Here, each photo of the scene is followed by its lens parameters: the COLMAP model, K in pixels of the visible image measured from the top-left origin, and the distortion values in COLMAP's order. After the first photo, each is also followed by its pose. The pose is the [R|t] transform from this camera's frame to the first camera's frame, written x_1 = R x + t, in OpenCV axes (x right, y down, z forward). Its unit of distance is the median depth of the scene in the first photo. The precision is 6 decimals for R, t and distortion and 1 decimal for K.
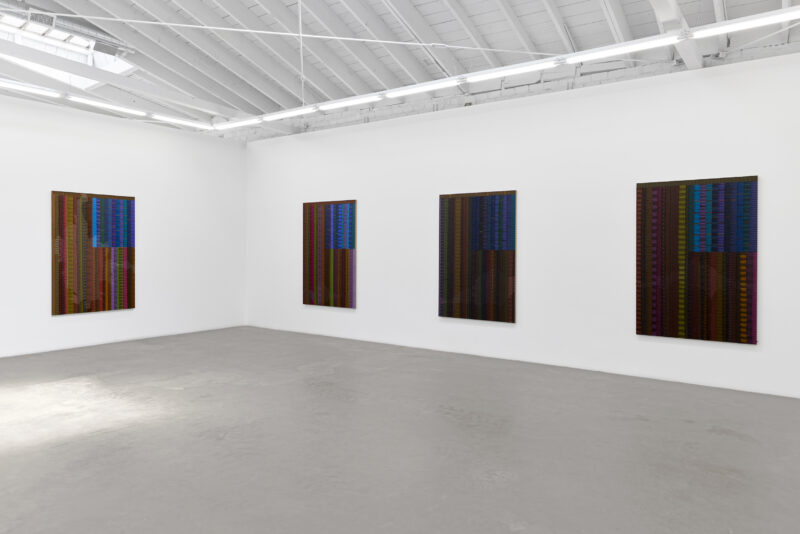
lens RADIAL K [[568.5, 0, 409.8], [0, 568.5, 249.2], [0, 0, 1]] dist [-0.000844, -0.002818]
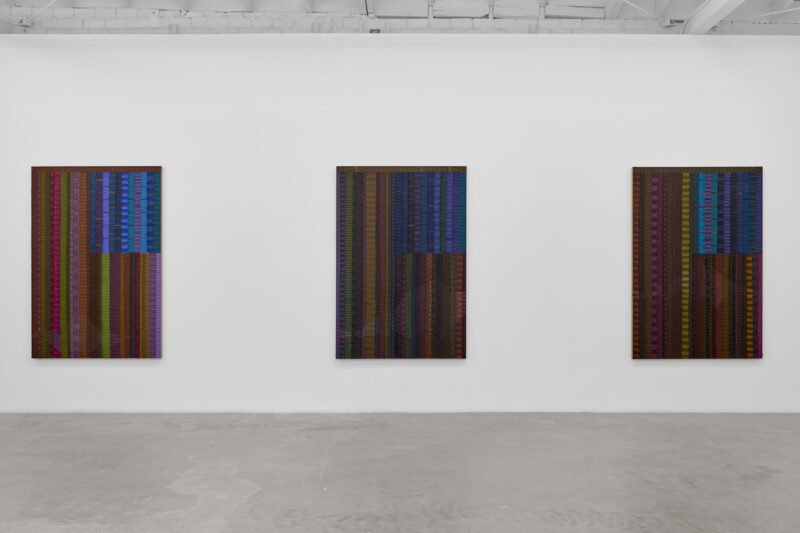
lens RADIAL K [[695.8, 0, 423.6], [0, 695.8, 249.0], [0, 0, 1]] dist [-0.011627, -0.018753]
pose [[0.809775, -0.004589, 0.586722, -0.325538], [0.005443, 0.999985, 0.000310, -0.003439], [-0.586715, 0.002943, 0.809788, 0.319780]]
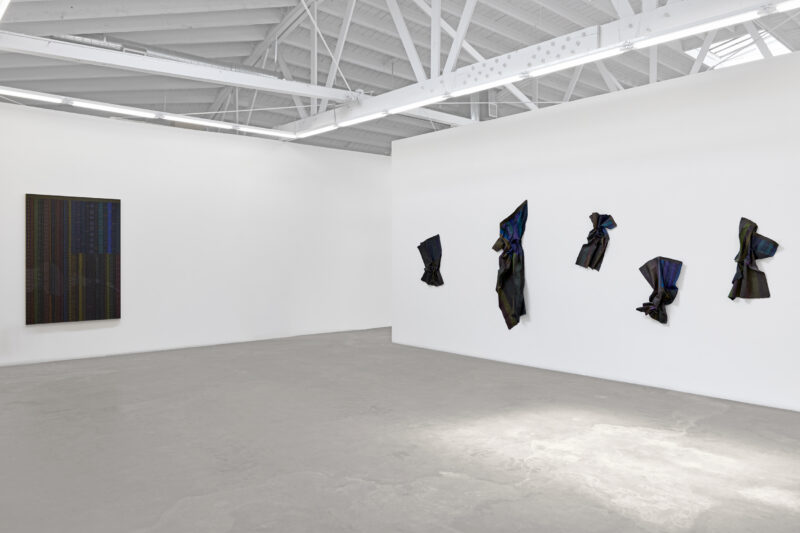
lens RADIAL K [[568.5, 0, 404.1], [0, 568.5, 260.6], [0, 0, 1]] dist [-0.000844, -0.002818]
pose [[-0.976001, -0.012965, 0.217378, -0.363801], [-0.008861, 0.999764, 0.019844, -0.006339], [-0.217584, 0.017442, -0.975886, 1.202117]]
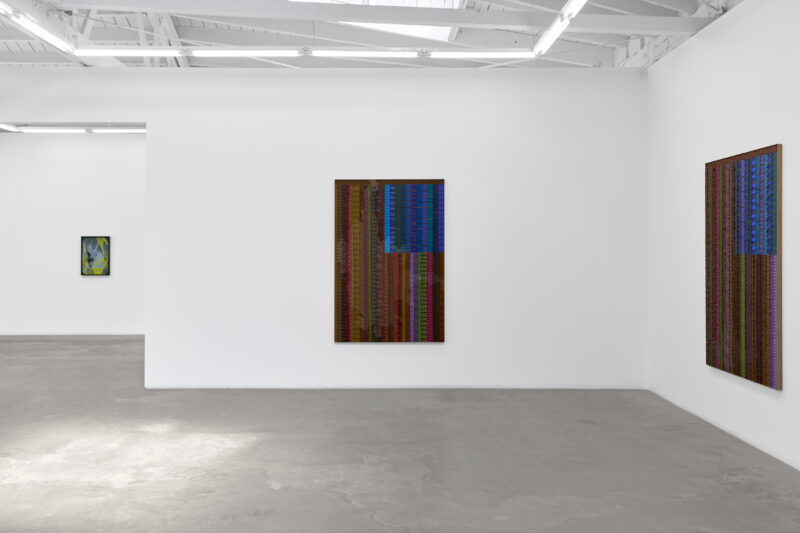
lens RADIAL K [[759.4, 0, 382.4], [0, 759.4, 239.8], [0, 0, 1]] dist [0.019306, 0.000000]
pose [[0.574563, -0.016692, -0.818290, 0.240521], [0.003136, 0.999830, -0.018194, -0.002575], [0.818454, 0.007888, 0.574518, 0.454937]]
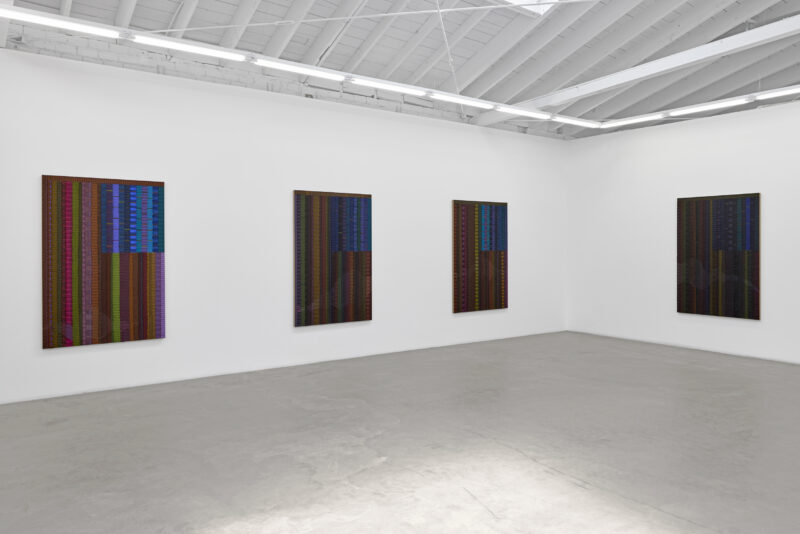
lens RADIAL K [[599.2, 0, 407.1], [0, 599.2, 243.6], [0, 0, 1]] dist [-0.001841, -0.001308]
pose [[0.305150, 0.002795, 0.952300, -0.791792], [0.008981, 0.999943, -0.005813, -0.004968], [-0.952262, 0.010327, 0.305108, 0.551326]]
